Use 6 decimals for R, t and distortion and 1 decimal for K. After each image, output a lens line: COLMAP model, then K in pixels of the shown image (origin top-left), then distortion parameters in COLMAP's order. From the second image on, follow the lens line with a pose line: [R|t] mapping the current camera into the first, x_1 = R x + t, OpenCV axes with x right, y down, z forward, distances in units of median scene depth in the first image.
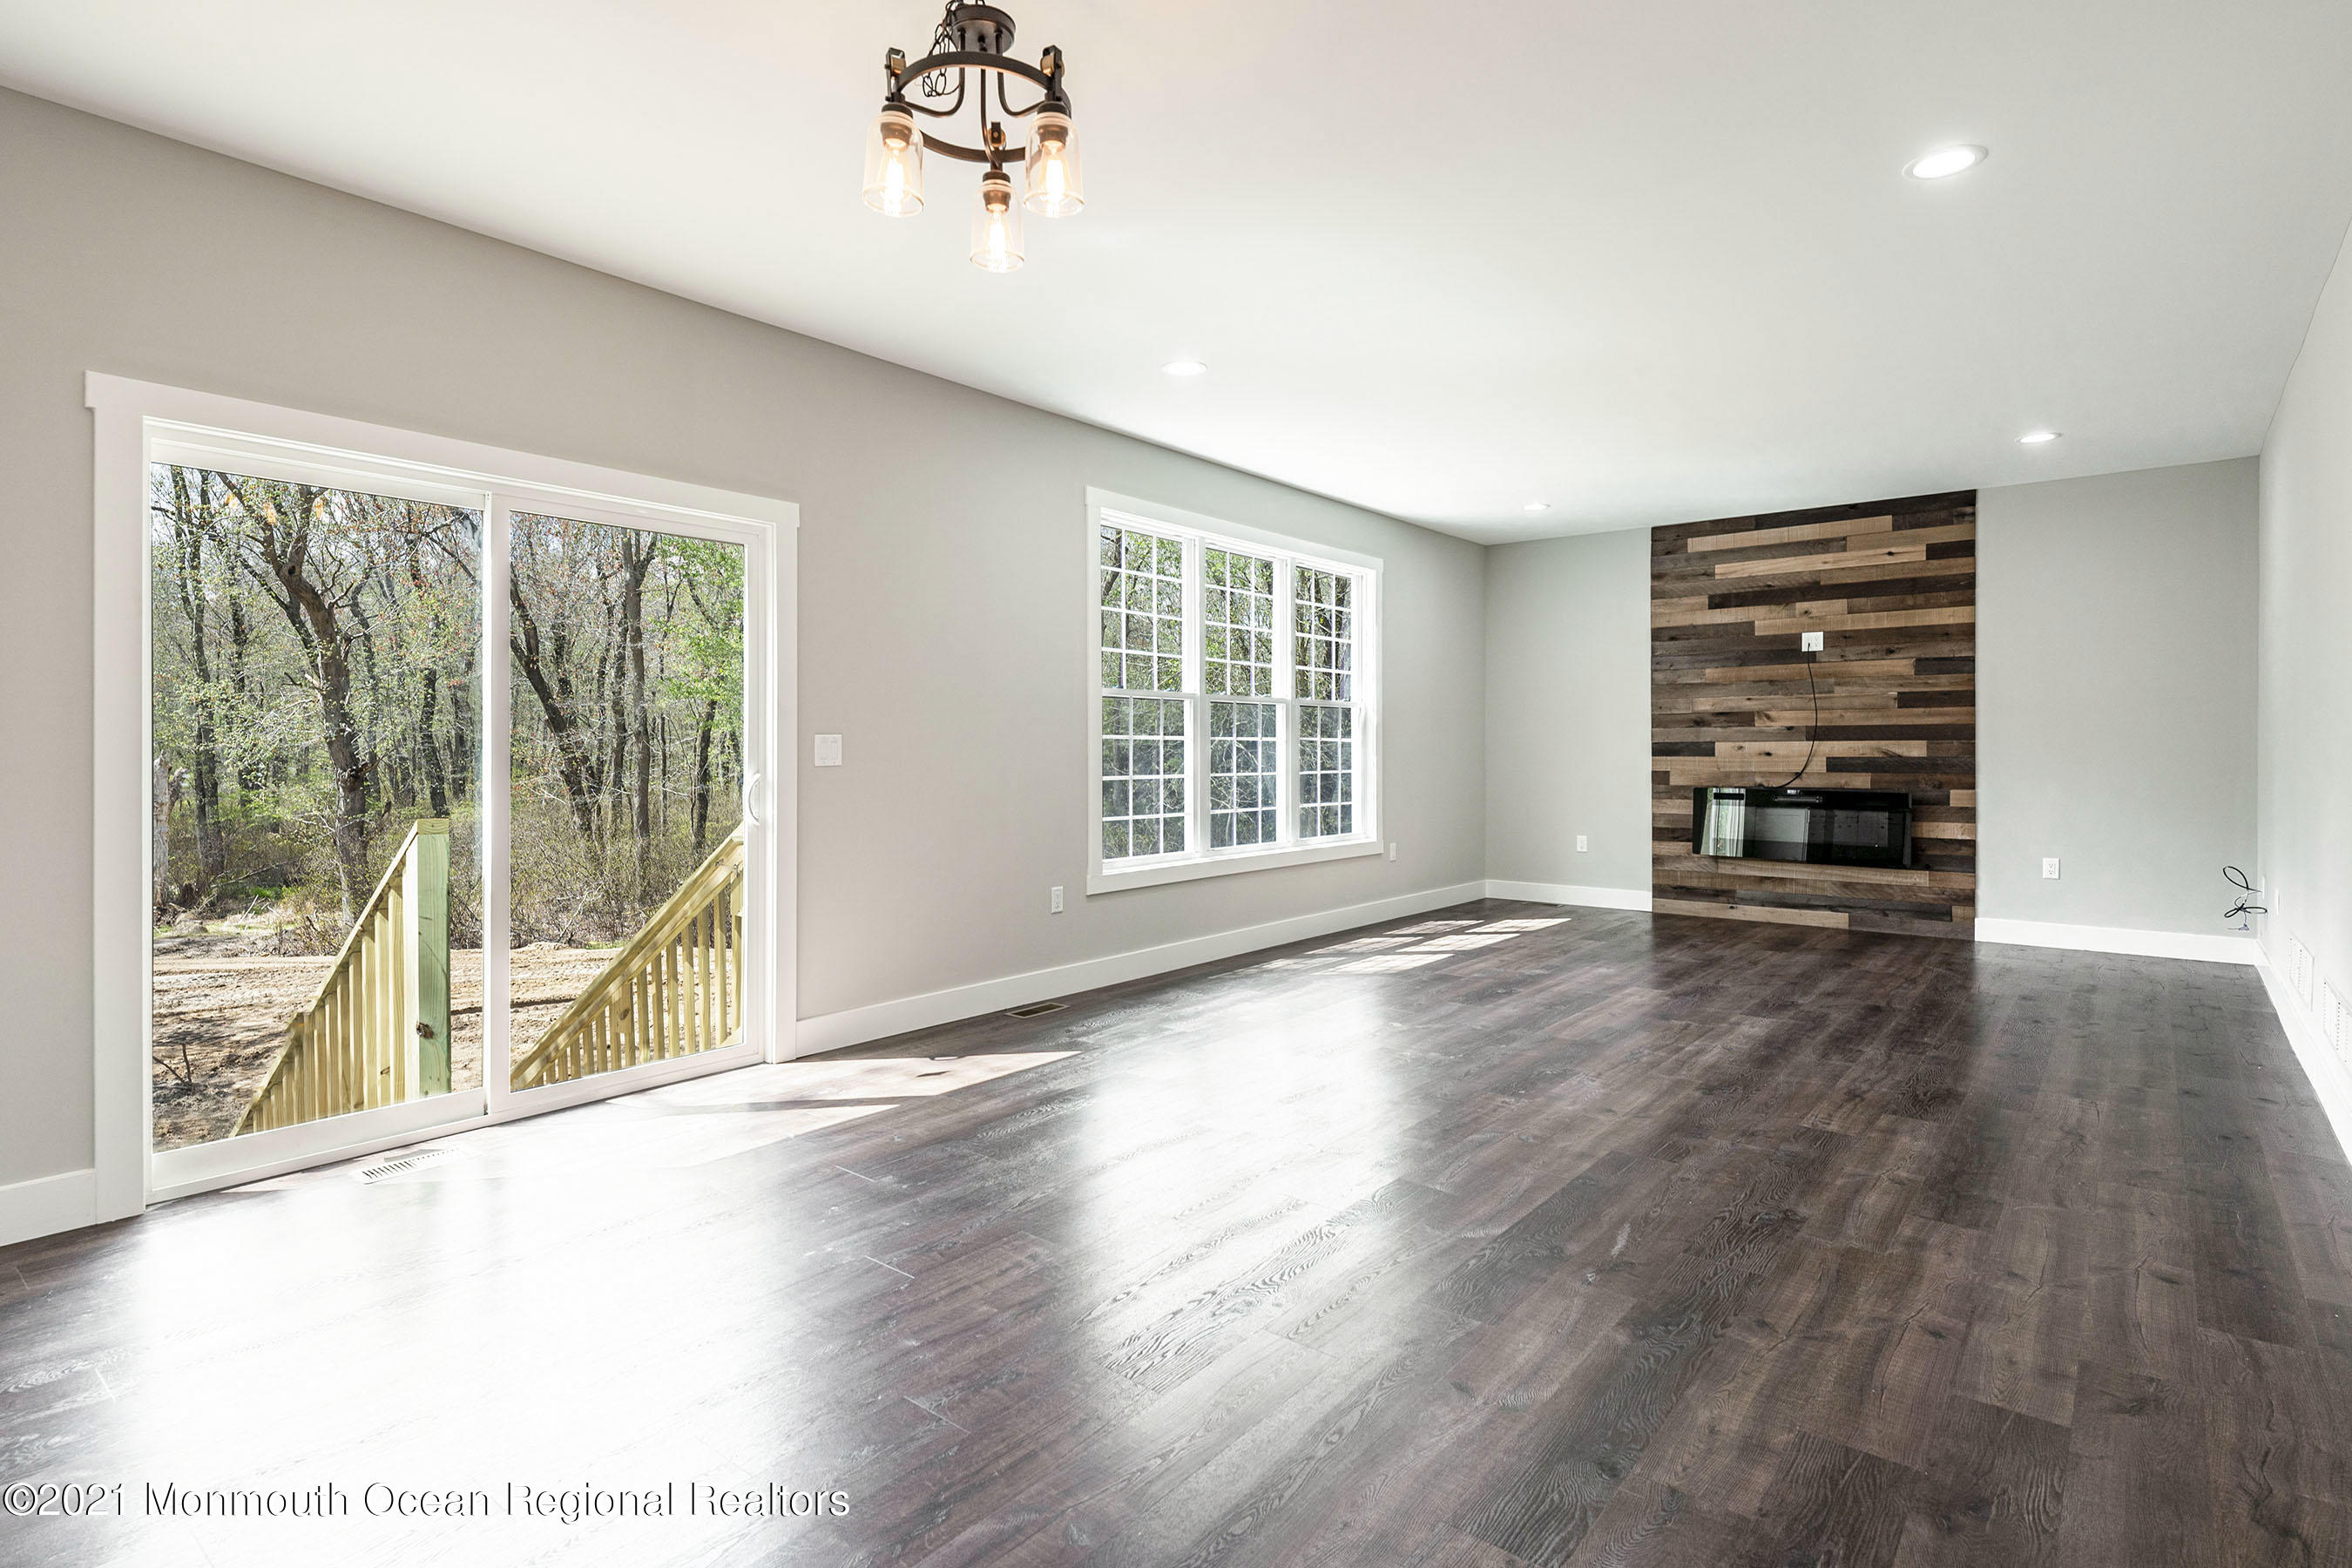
lens RADIAL K [[1150.5, 0, 1164.7], [0, 1150.5, 754.0], [0, 0, 1]] dist [0.015786, -0.006988]
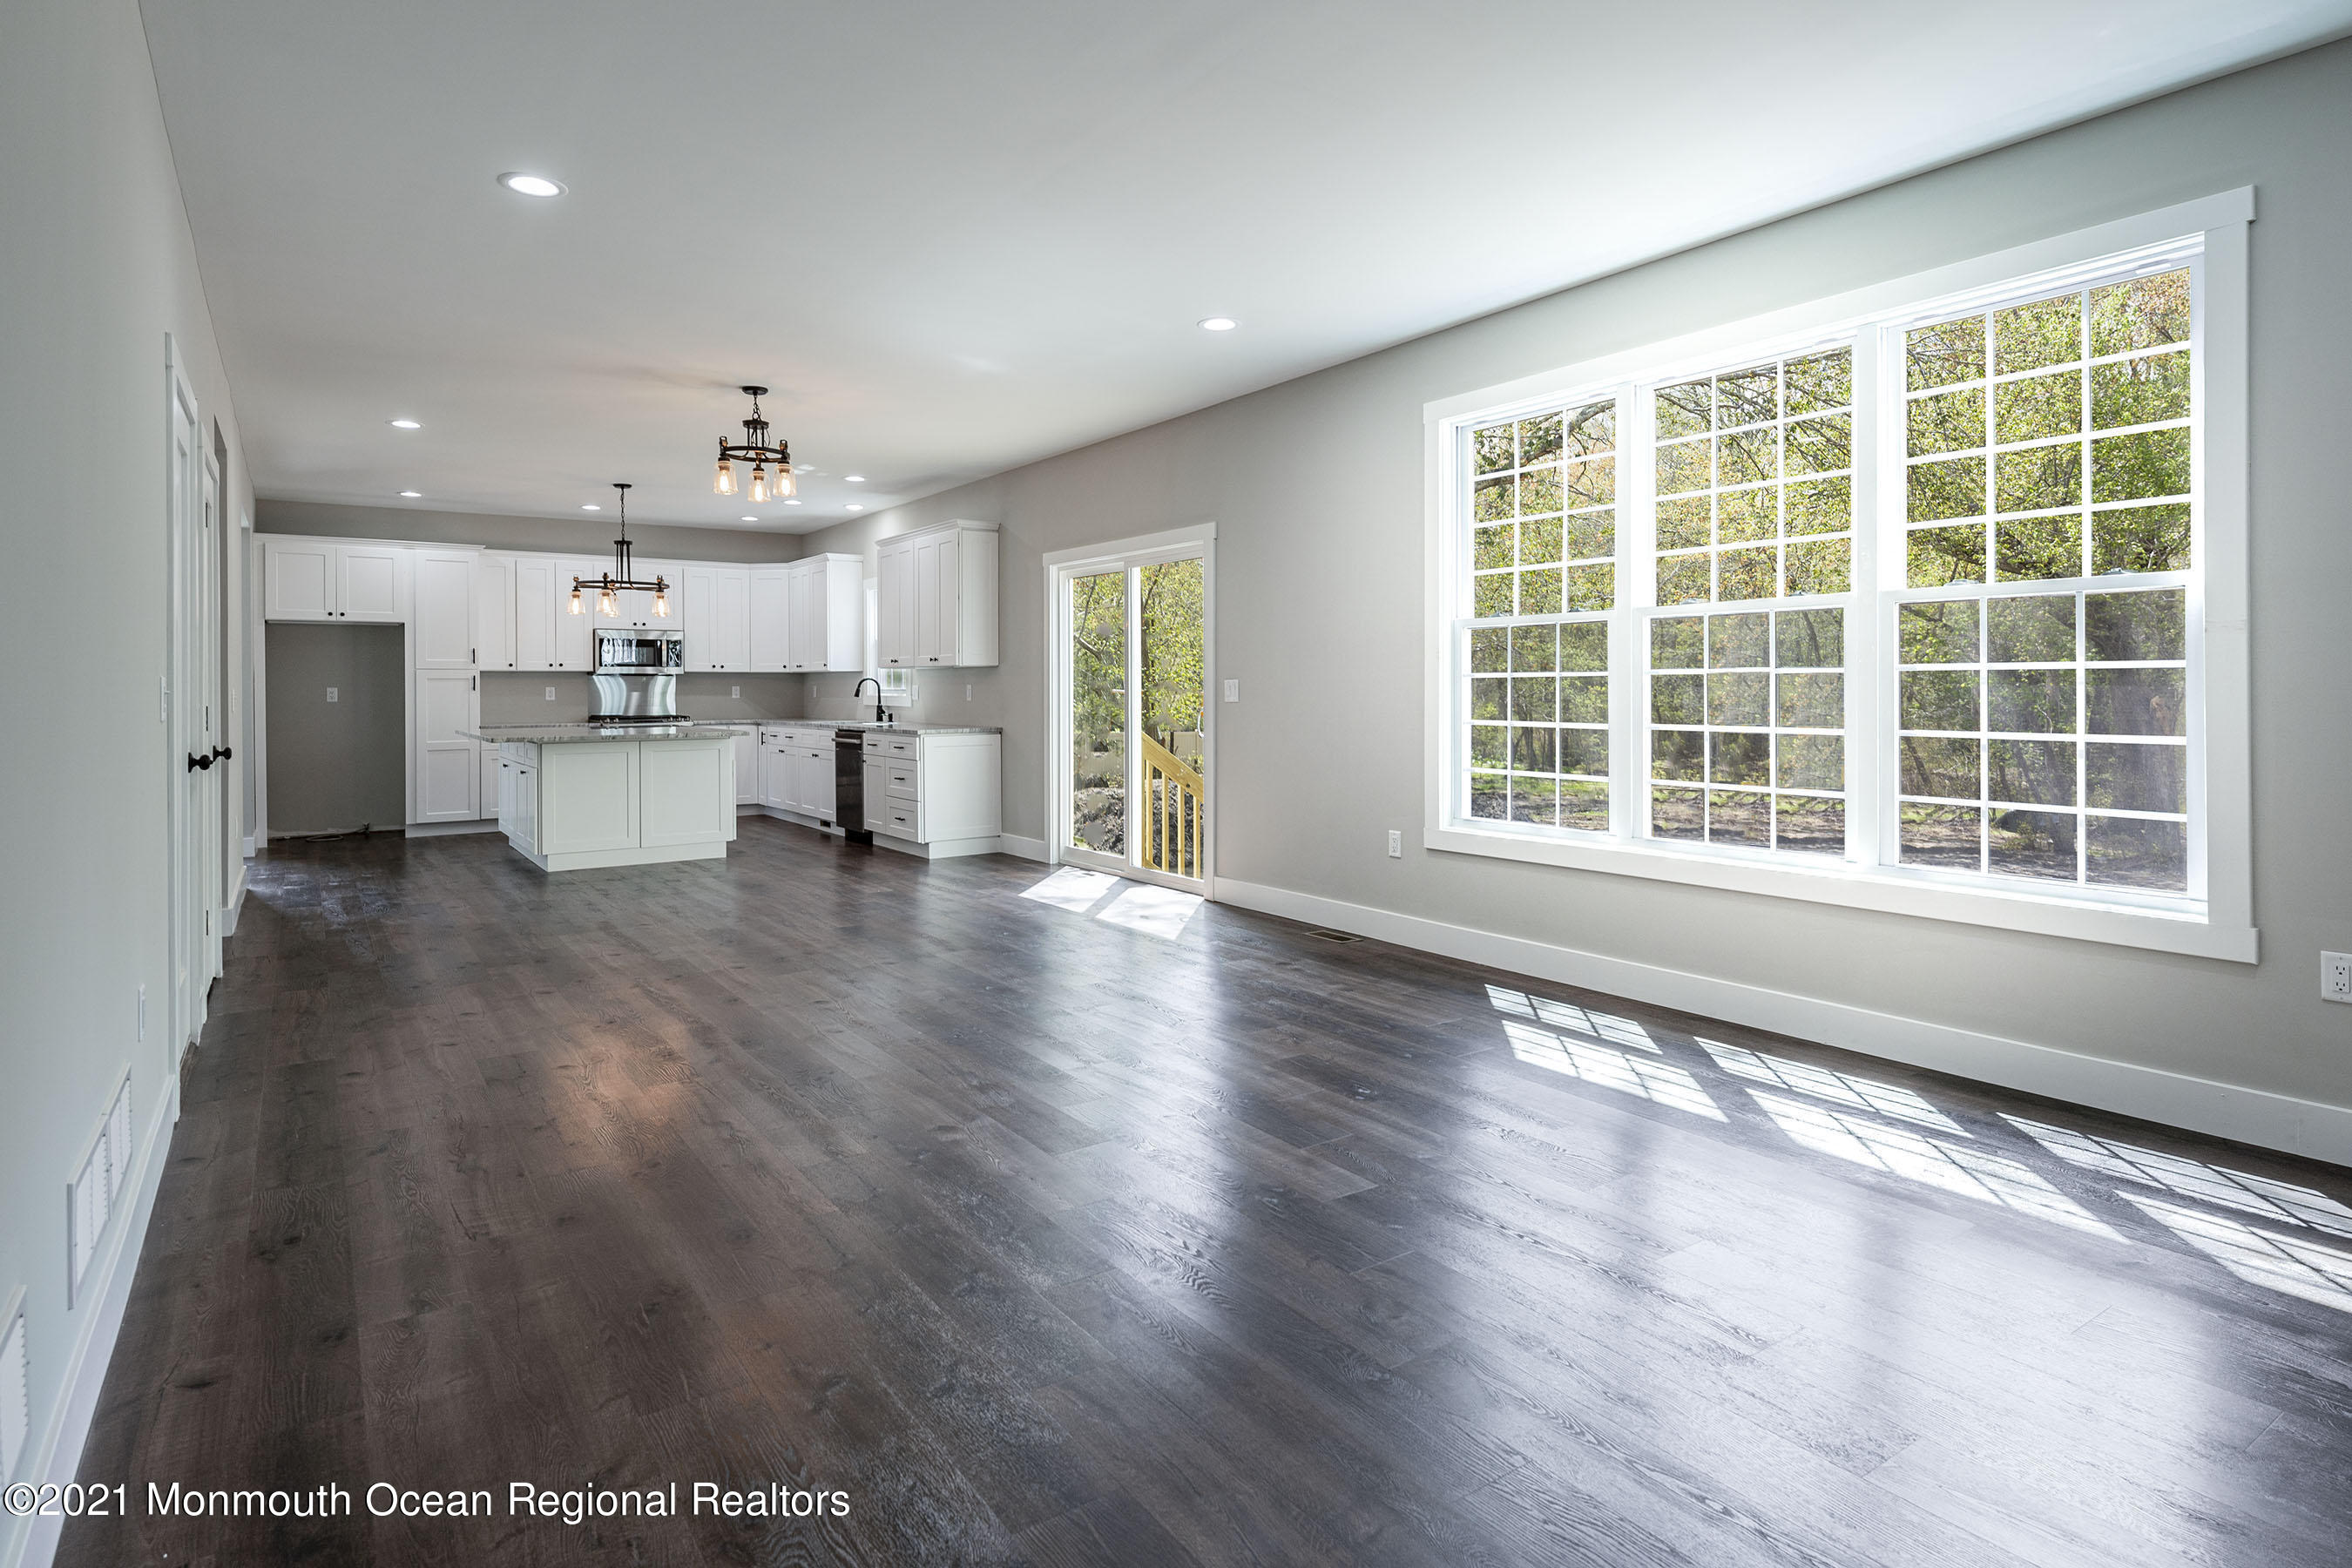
lens RADIAL K [[1255.5, 0, 1211.2], [0, 1255.5, 702.1], [0, 0, 1]] dist [-0.001225, -0.000002]
pose [[-0.256718, 0.016308, -0.966349, 0.686108], [0.003002, 0.999866, 0.016076, -0.007838], [0.966482, 0.001226, -0.256733, 0.790512]]
